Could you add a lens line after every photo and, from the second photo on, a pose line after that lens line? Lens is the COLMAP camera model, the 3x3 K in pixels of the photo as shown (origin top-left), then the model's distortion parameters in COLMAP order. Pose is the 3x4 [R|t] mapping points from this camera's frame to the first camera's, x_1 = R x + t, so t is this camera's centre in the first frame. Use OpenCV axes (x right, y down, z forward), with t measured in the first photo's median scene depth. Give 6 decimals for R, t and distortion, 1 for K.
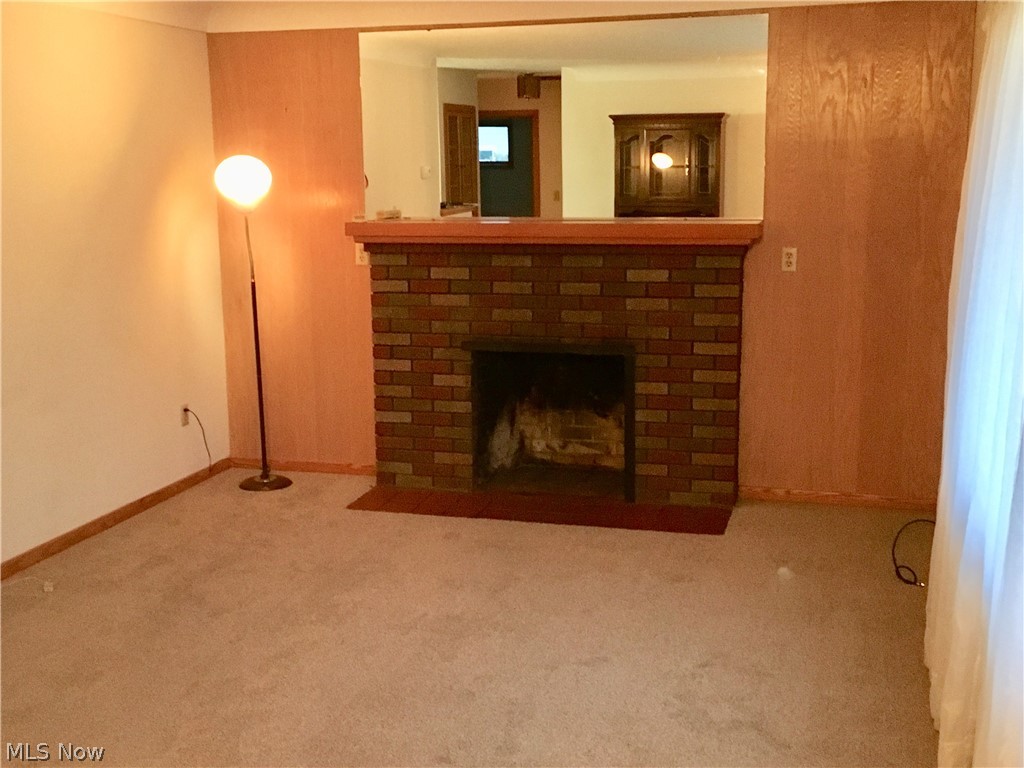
lens RADIAL K [[1256.4, 0, 512.0], [0, 1256.4, 384.0], [0, 0, 1]] dist [0.006195, 0.015610]
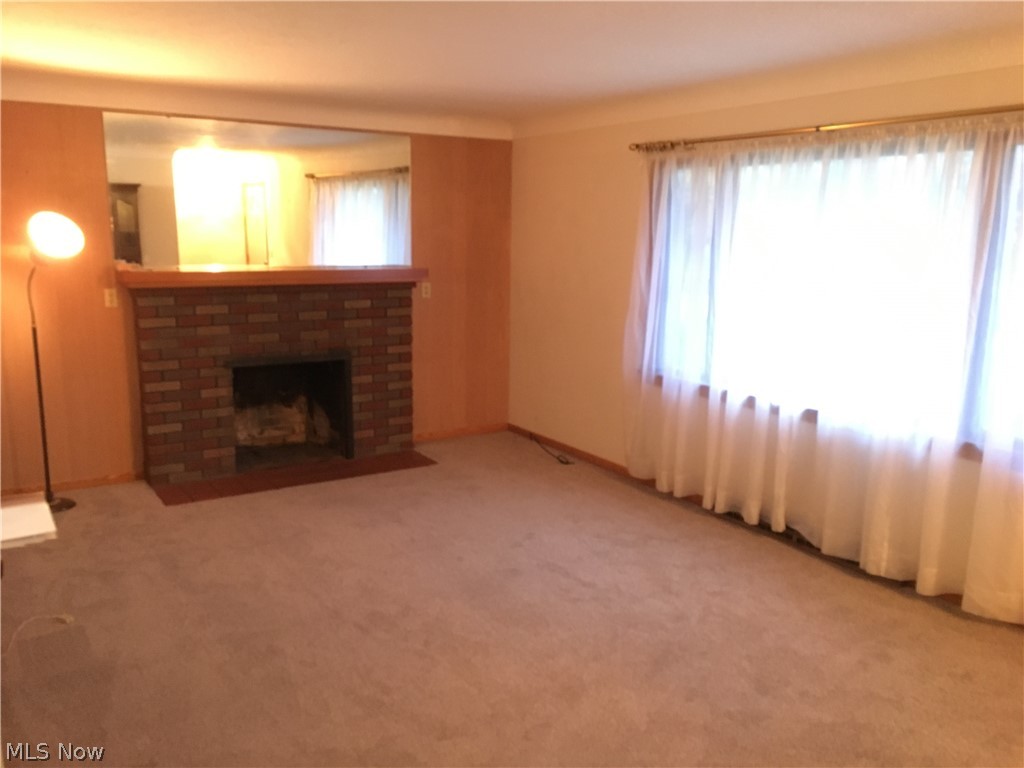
lens RADIAL K [[871.0, 0, 512.0], [0, 871.0, 384.0], [0, 0, 1]] dist [0.043188, -0.131295]
pose [[0.640564, -0.114354, 0.759342, -0.552487], [0.110255, 0.992300, 0.056428, -0.029609], [-0.759948, 0.047575, 0.648240, 0.190210]]
